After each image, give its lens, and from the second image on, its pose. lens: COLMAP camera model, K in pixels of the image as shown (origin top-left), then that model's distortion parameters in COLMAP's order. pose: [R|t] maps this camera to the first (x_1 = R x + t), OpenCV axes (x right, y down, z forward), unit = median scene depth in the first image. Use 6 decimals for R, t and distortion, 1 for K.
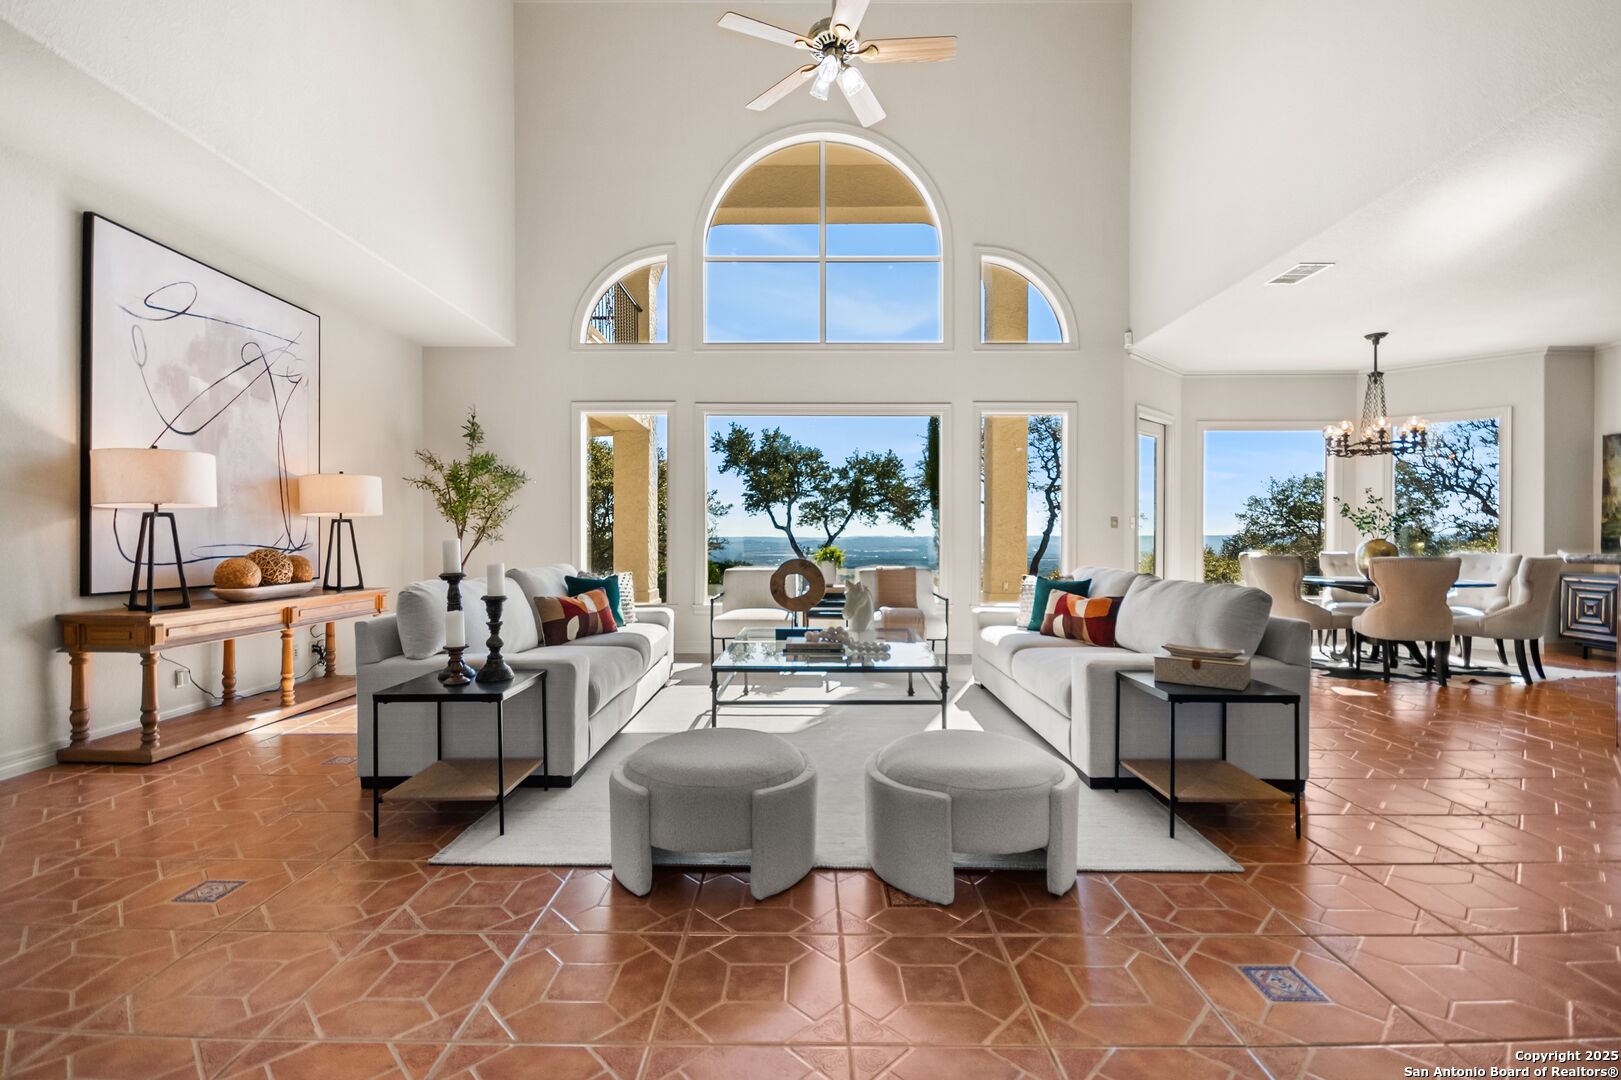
lens RADIAL K [[720.6, 0, 811.0], [0, 720.6, 541.1], [0, 0, 1]] dist [0.002853, -0.004988]
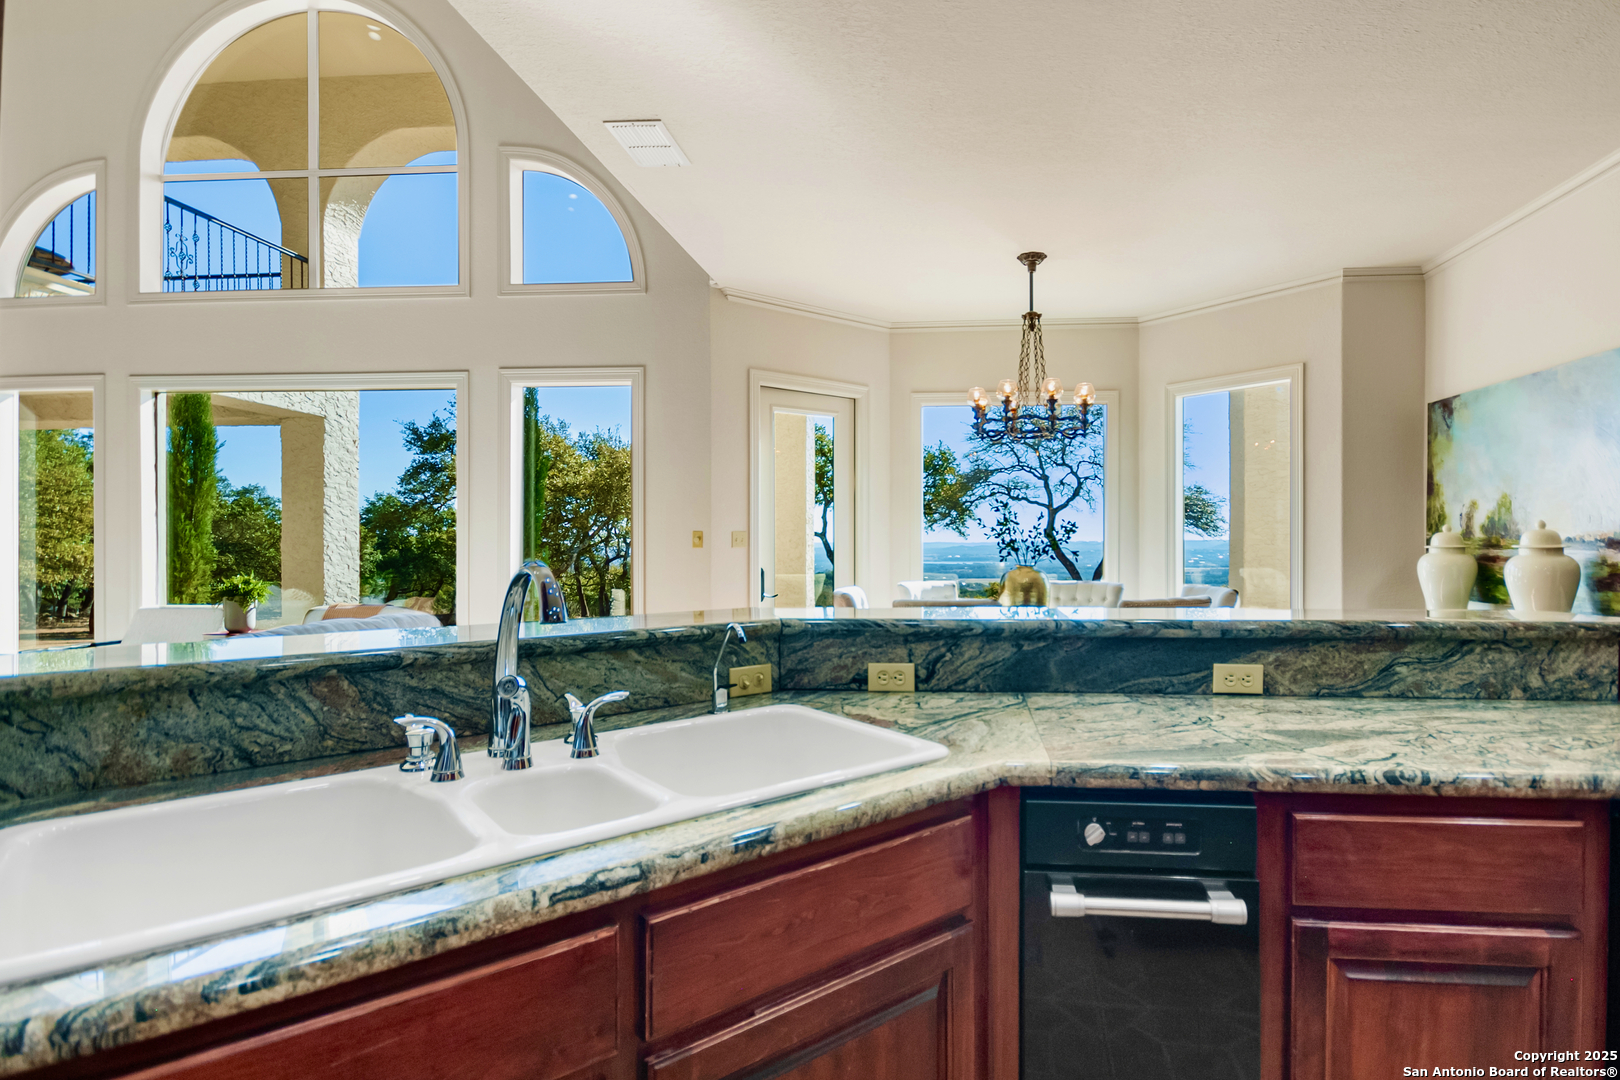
lens RADIAL K [[822.7, 0, 896.0], [0, 822.7, 544.3], [0, 0, 1]] dist [0.001776, -0.001179]
pose [[0.997584, -0.001080, -0.069468, 0.680224], [0.000863, 0.999995, -0.003140, -0.018746], [0.069471, 0.003073, 0.997579, 0.227291]]
